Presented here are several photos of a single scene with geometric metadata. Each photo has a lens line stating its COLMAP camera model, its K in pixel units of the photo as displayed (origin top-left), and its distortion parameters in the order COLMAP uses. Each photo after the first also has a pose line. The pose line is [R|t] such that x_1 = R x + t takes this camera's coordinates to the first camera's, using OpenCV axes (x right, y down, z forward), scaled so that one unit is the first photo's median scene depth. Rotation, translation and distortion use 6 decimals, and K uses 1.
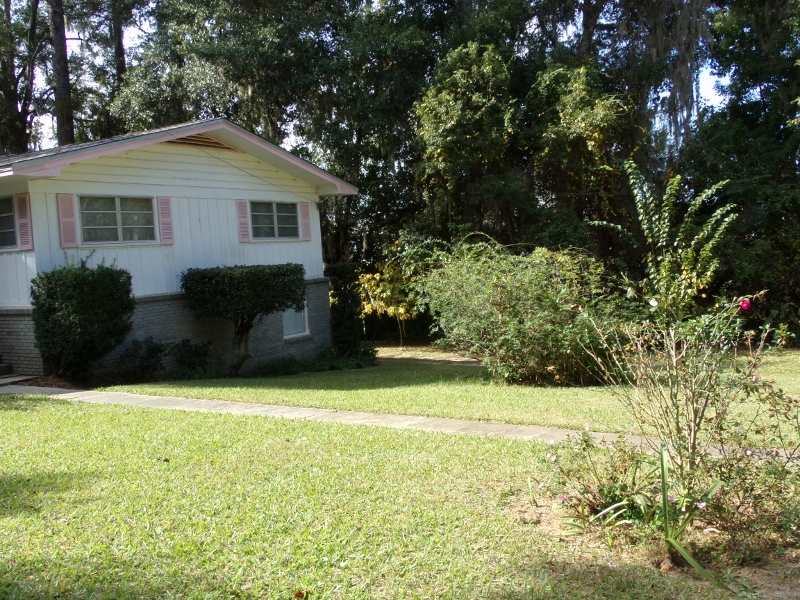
lens RADIAL K [[784.8, 0, 400.0], [0, 784.8, 300.0], [0, 0, 1]] dist [0.119191, -0.333916]
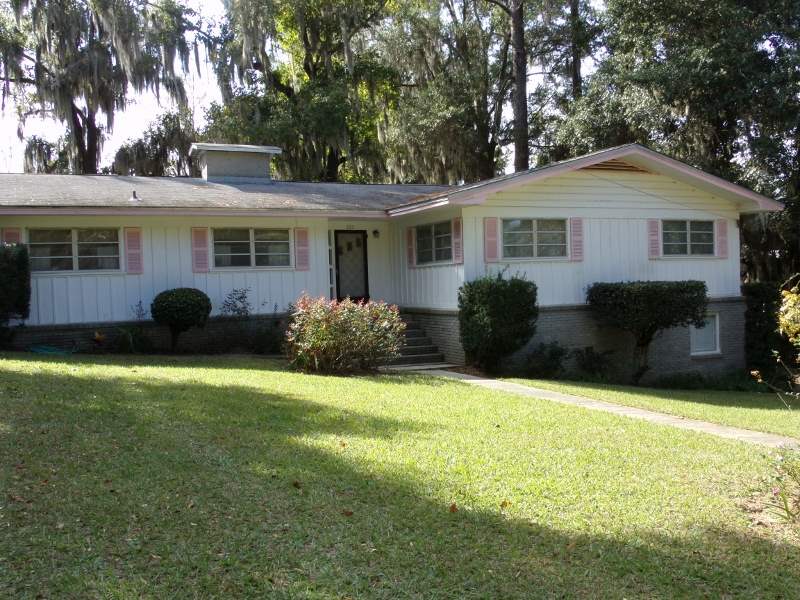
lens RADIAL K [[784.8, 0, 400.0], [0, 784.8, 300.0], [0, 0, 1]] dist [0.119191, -0.333916]
pose [[0.840437, 0.043841, -0.540133, 0.093513], [-0.054217, 0.998524, -0.003313, 0.002634], [0.539190, 0.032068, 0.841573, -0.066926]]
